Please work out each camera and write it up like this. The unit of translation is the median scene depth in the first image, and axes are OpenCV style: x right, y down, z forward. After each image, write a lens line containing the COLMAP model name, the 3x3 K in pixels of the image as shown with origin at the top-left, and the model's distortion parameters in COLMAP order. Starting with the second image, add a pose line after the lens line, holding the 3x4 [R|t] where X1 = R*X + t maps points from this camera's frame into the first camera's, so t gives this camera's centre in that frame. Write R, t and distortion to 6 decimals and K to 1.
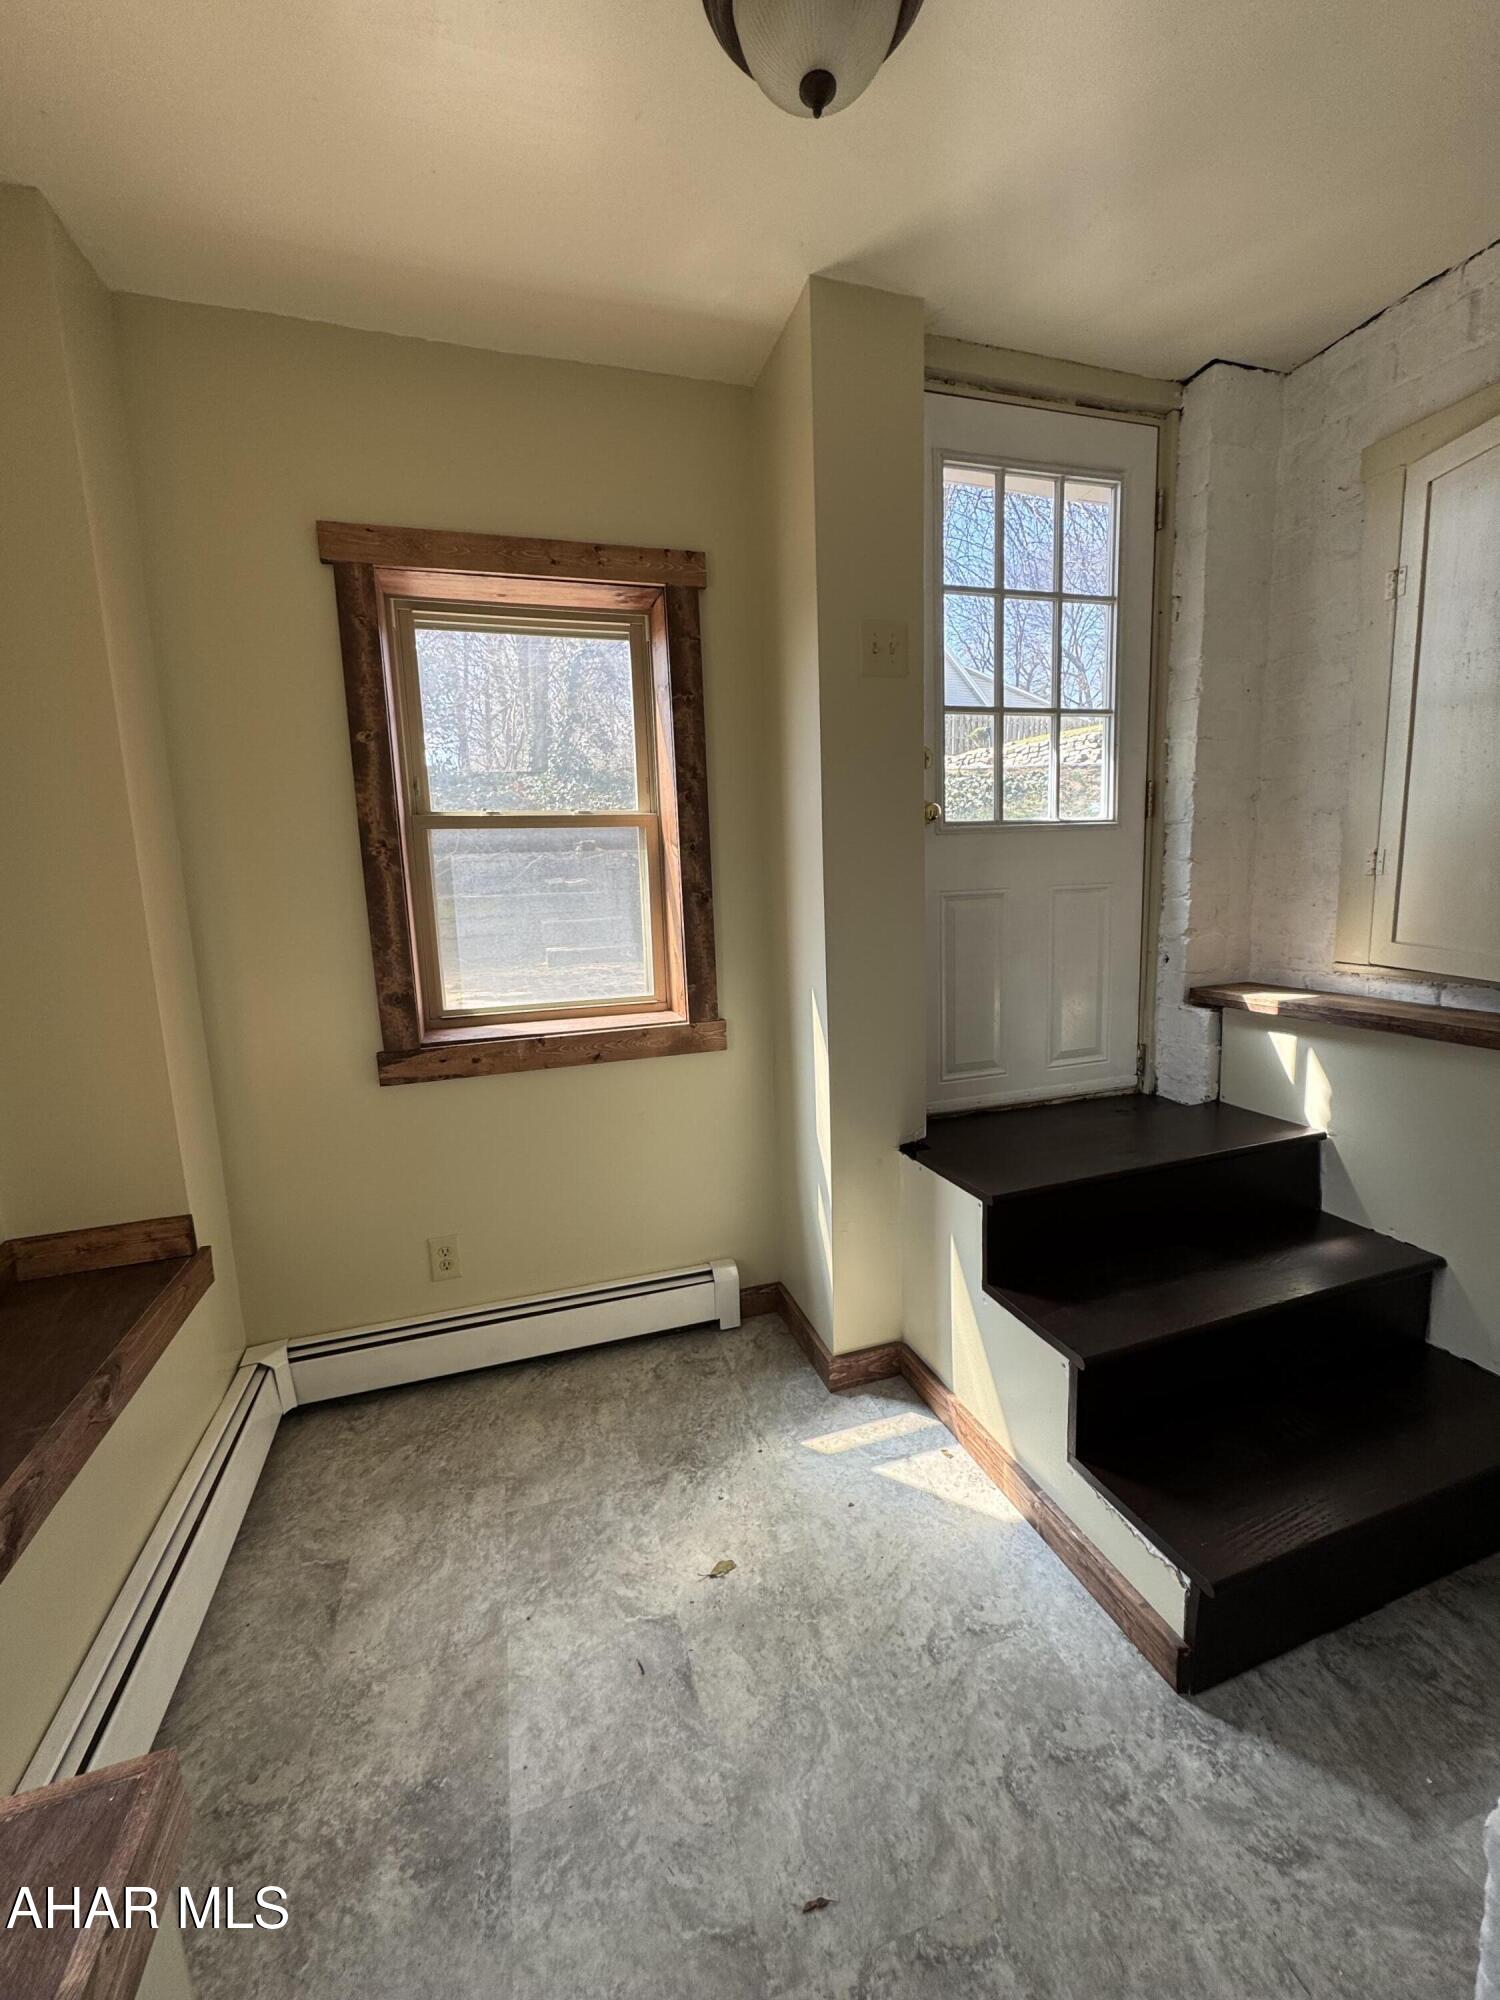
lens RADIAL K [[798.1, 0, 746.9], [0, 798.1, 997.6], [0, 0, 1]] dist [-0.001437, -0.000058]
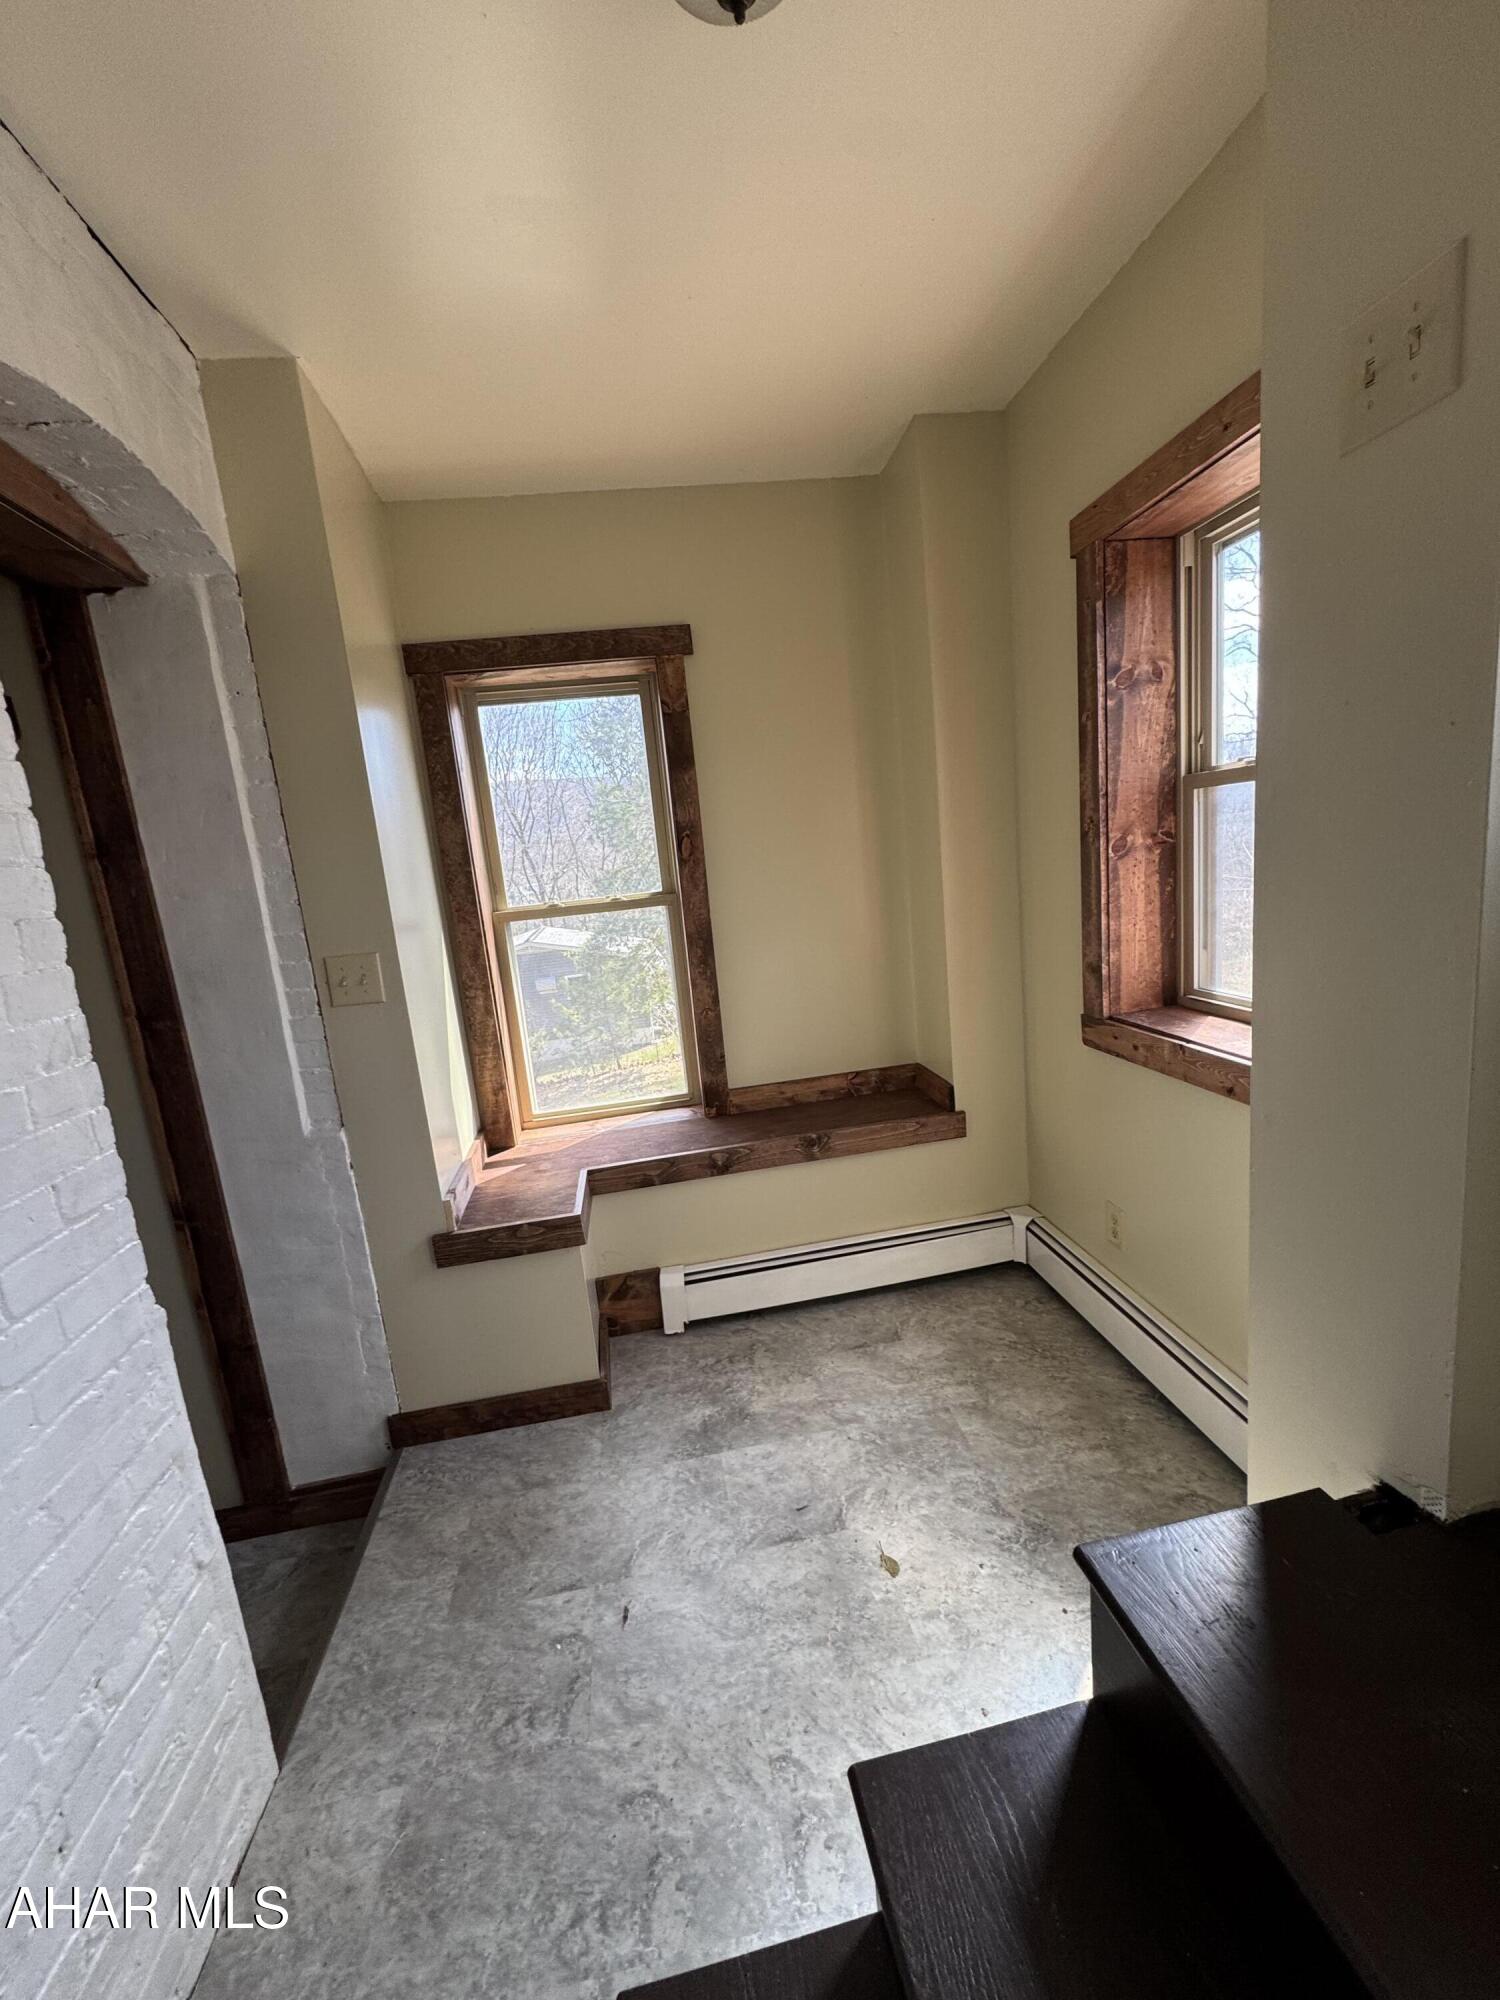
lens RADIAL K [[798.1, 0, 751.4], [0, 798.1, 998.5], [0, 0, 1]] dist [-0.001437, -0.000058]
pose [[-0.148266, 0.221954, -0.963719, 0.927981], [-0.042737, 0.972141, 0.230468, -0.261030], [0.988024, 0.075357, -0.134649, 1.005965]]
